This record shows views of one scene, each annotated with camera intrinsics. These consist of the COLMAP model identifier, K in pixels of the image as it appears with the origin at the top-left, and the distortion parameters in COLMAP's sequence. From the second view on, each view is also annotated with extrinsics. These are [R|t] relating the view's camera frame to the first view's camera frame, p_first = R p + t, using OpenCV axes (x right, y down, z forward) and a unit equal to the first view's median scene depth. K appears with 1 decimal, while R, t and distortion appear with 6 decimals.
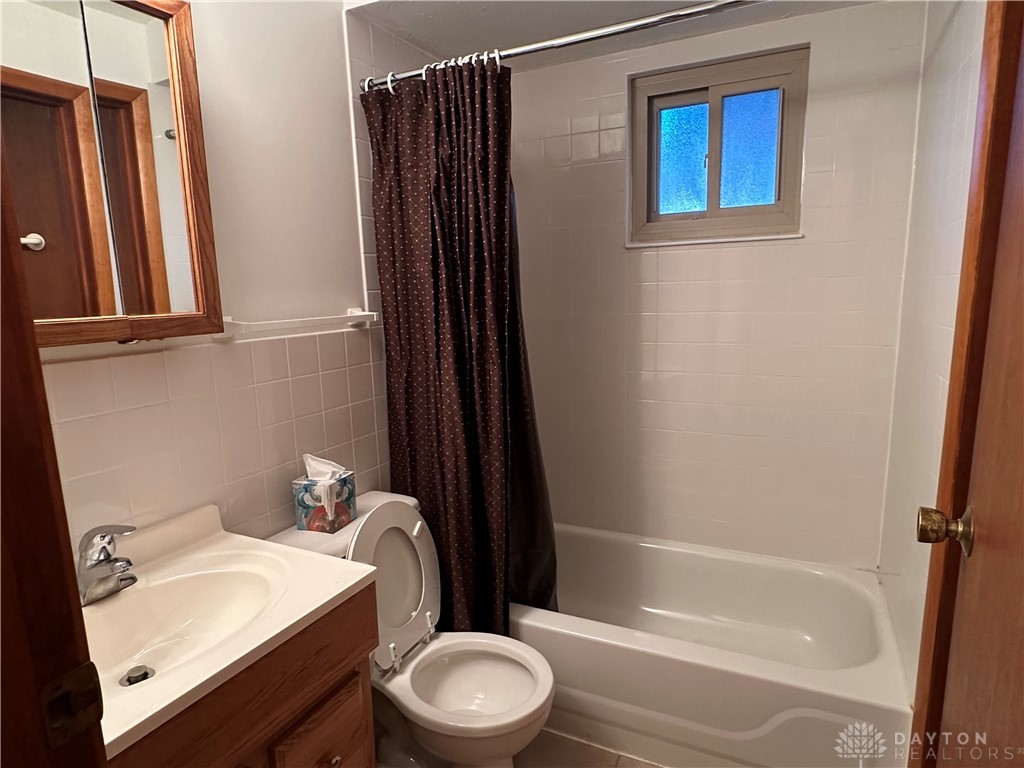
lens RADIAL K [[601.6, 0, 512.7], [0, 601.6, 386.2], [0, 0, 1]] dist [0.000498, -0.000071]
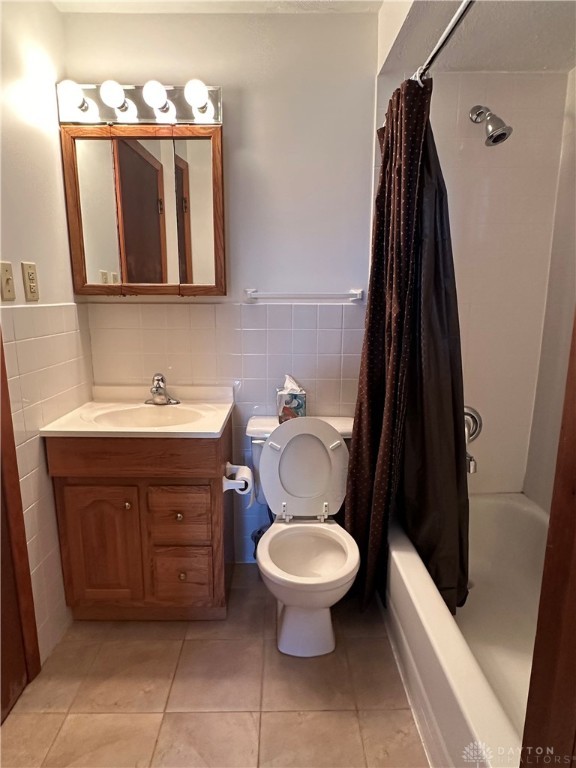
lens RADIAL K [[451.2, 0, 286.4], [0, 451.2, 382.4], [0, 0, 1]] dist [0.000498, -0.000071]
pose [[0.449864, 0.189668, -0.872725, 0.754816], [-0.157438, 0.978728, 0.131550, -0.031112], [0.879111, 0.078221, 0.470155, 0.424323]]
